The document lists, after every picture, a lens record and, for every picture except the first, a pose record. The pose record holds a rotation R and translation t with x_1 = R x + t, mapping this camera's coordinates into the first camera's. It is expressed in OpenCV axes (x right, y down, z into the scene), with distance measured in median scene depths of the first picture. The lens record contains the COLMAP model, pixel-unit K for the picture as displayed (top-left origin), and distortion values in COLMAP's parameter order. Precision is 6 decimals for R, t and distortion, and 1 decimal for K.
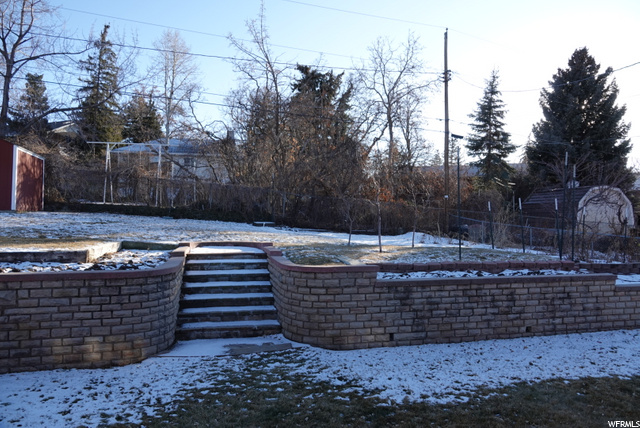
lens RADIAL K [[447.6, 0, 317.6], [0, 447.6, 214.0], [0, 0, 1]] dist [-0.002358, 0.000564]
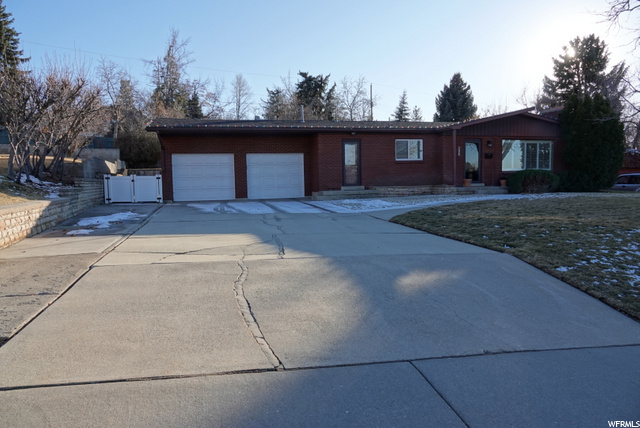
lens RADIAL K [[447.6, 0, 320.9], [0, 447.6, 213.5], [0, 0, 1]] dist [-0.002358, 0.000564]
pose [[0.999567, -0.024794, 0.015838, -0.008101], [0.023124, 0.994904, 0.098143, 0.005666], [-0.018190, -0.097735, 0.995046, -0.595487]]
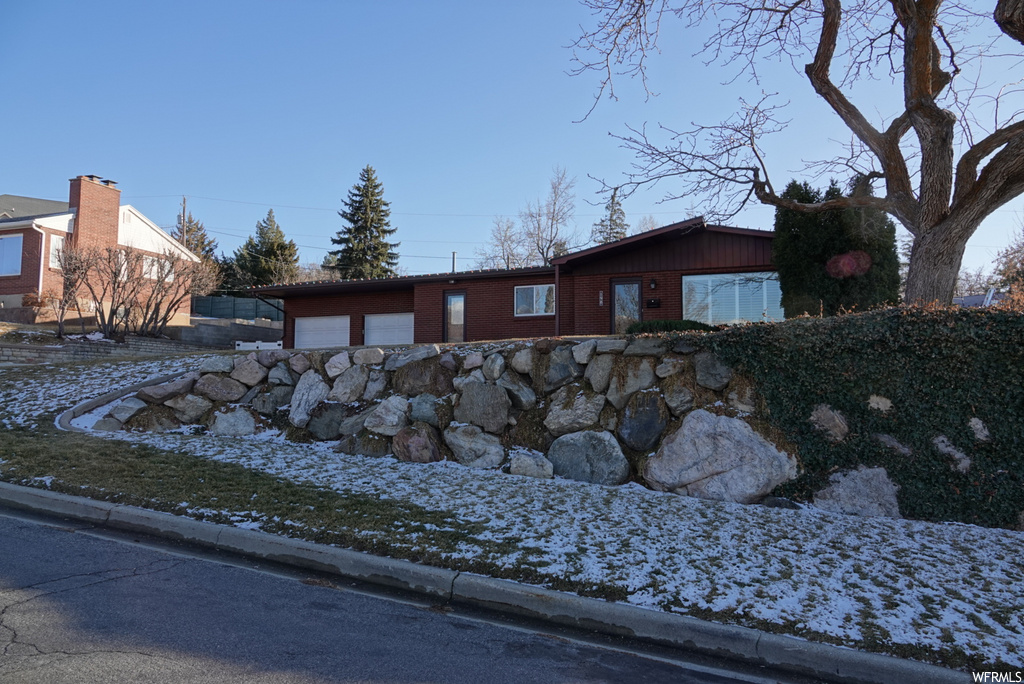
lens RADIAL K [[716.1, 0, 510.6], [0, 716.1, 340.5], [0, 0, 1]] dist [-0.002358, 0.000564]
pose [[0.803139, -0.041025, -0.594378, 0.351096], [0.009291, 0.998368, -0.056355, 0.041503], [0.595720, 0.039738, 0.802209, -0.544597]]
